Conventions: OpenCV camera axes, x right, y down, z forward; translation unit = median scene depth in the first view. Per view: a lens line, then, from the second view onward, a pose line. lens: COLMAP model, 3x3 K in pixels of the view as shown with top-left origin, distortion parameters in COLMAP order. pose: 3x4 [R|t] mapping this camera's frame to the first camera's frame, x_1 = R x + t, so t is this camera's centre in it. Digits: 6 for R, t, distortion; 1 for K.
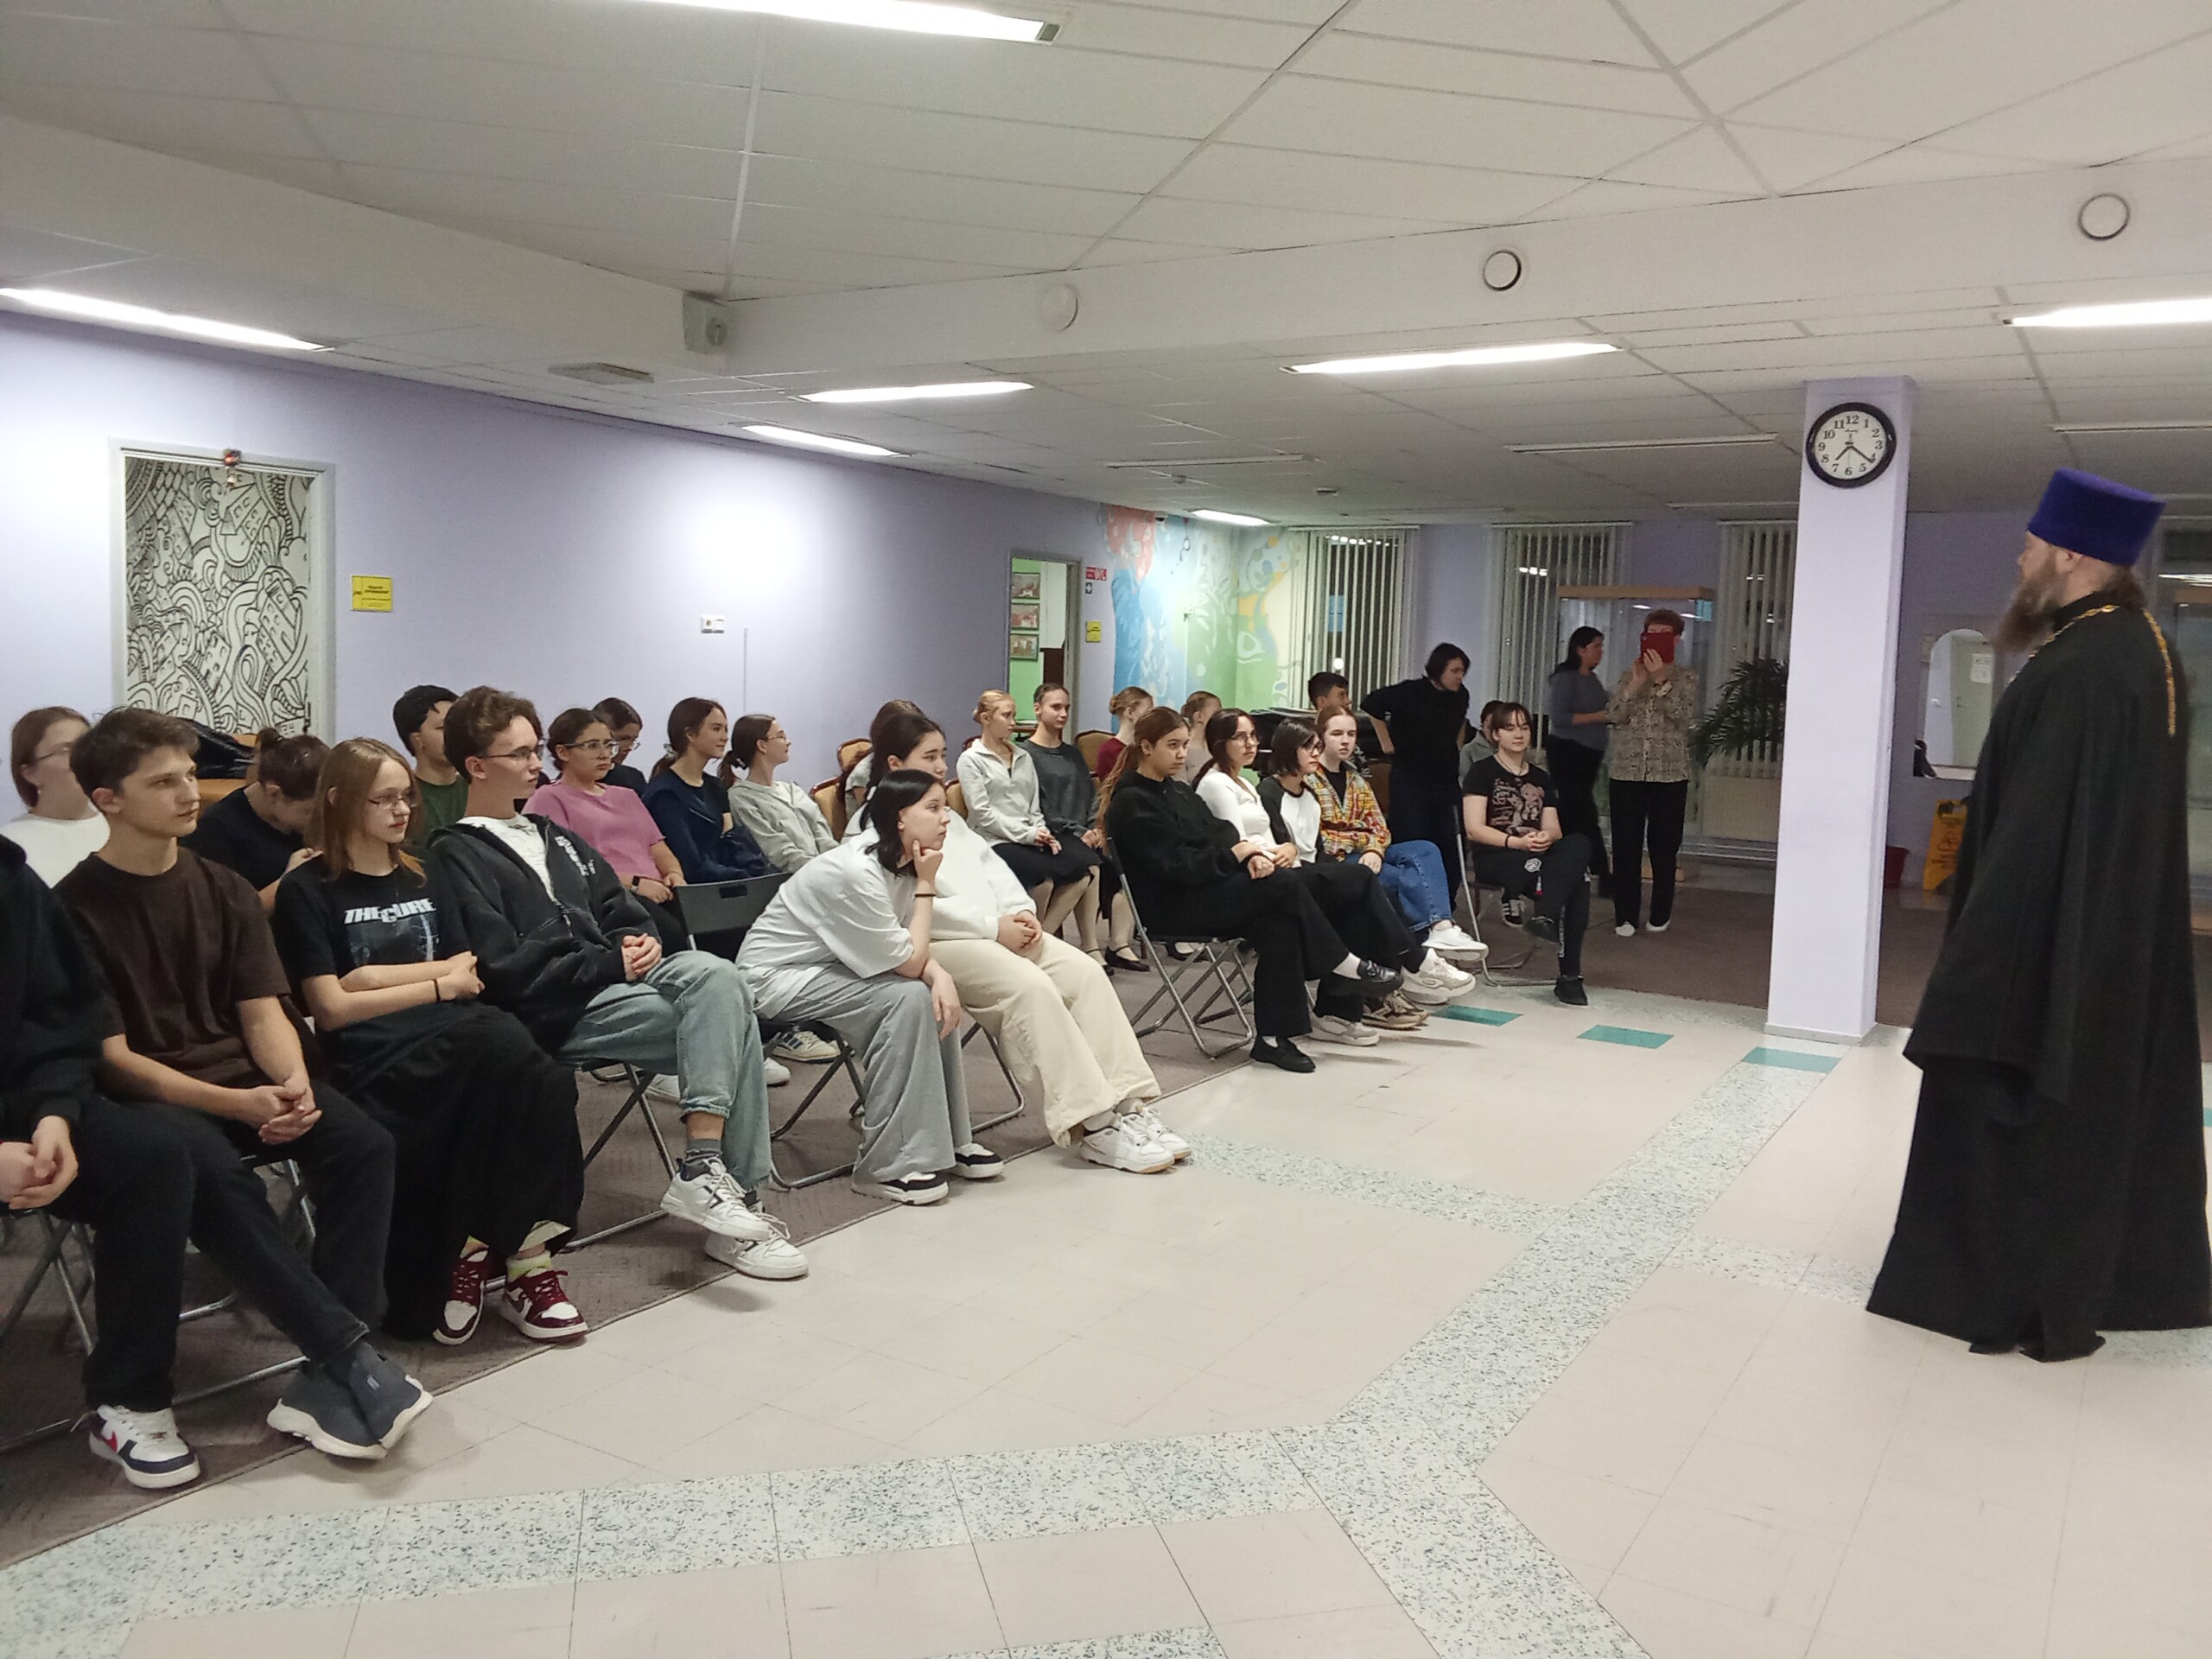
lens RADIAL K [[1761.0, 0, 1116.0], [0, 1761.0, 821.4], [0, 0, 1]] dist [0.034790, -0.015086]
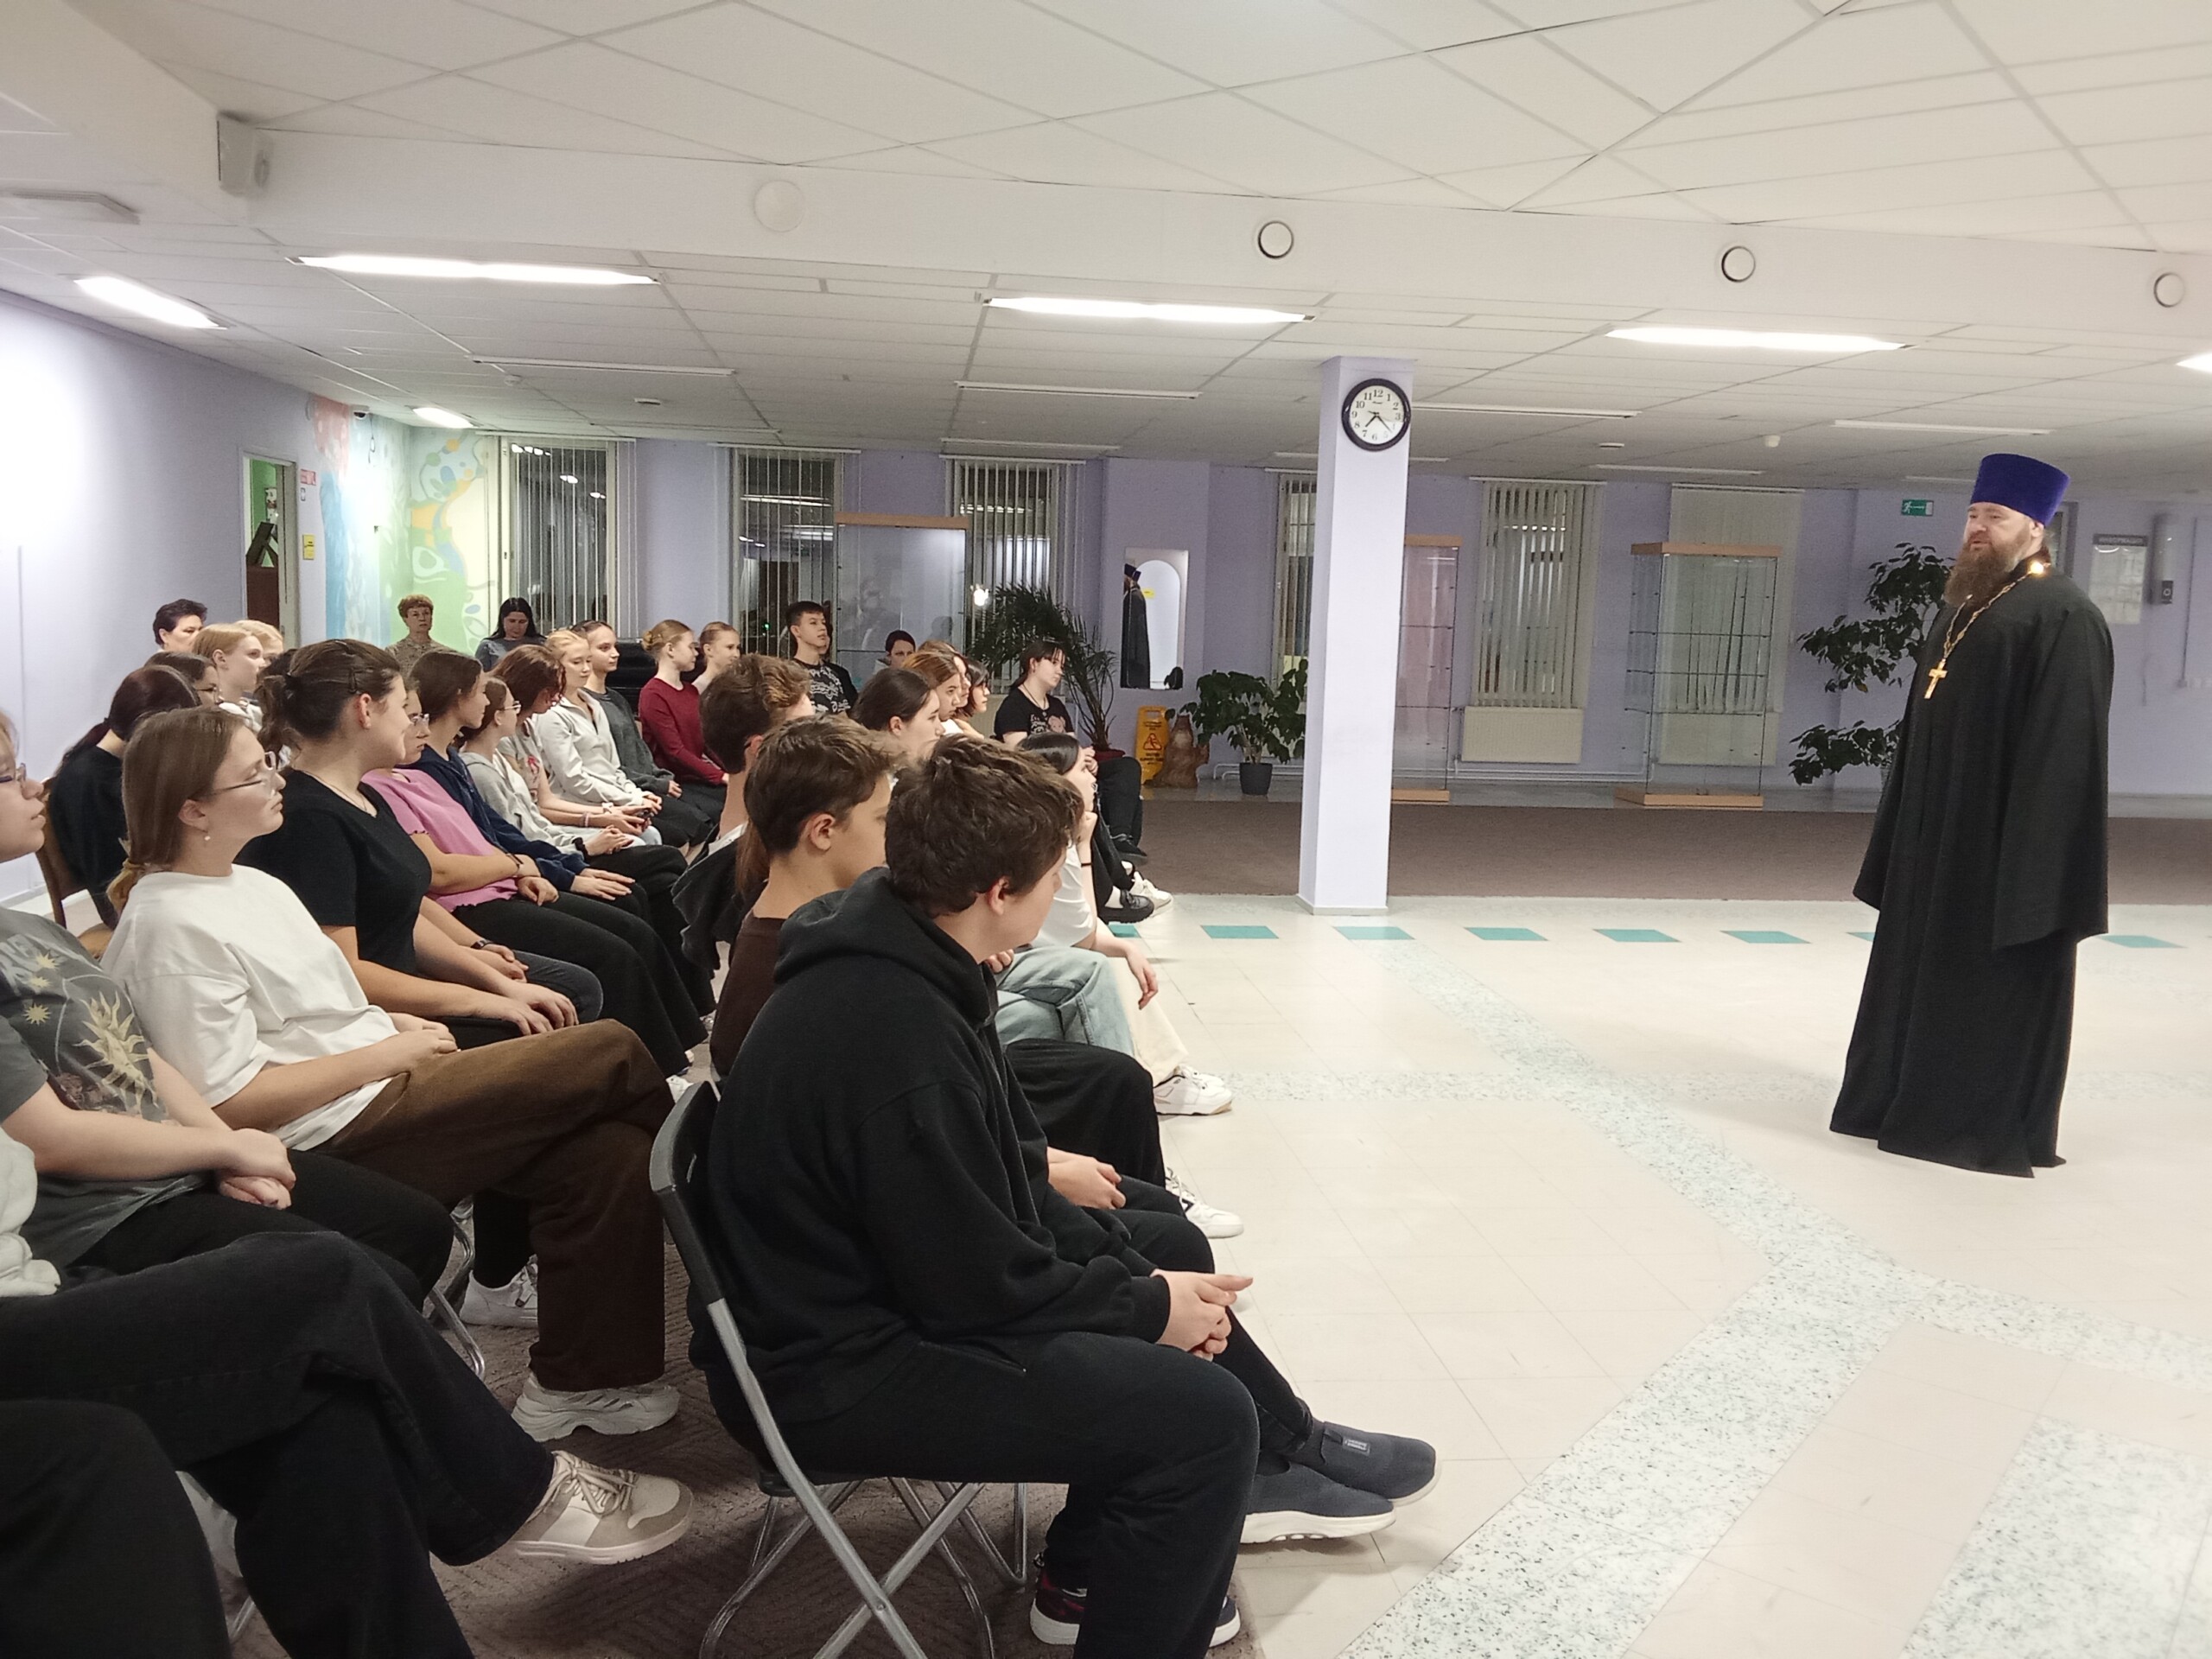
lens RADIAL K [[1761.0, 0, 1114.4], [0, 1761.0, 832.8], [0, 0, 1]] dist [0.034790, -0.015086]
pose [[0.779161, -0.089034, 0.620468, -0.307023], [0.051243, 0.995595, 0.078514, -0.022385], [-0.624726, -0.029380, 0.780291, 0.112719]]
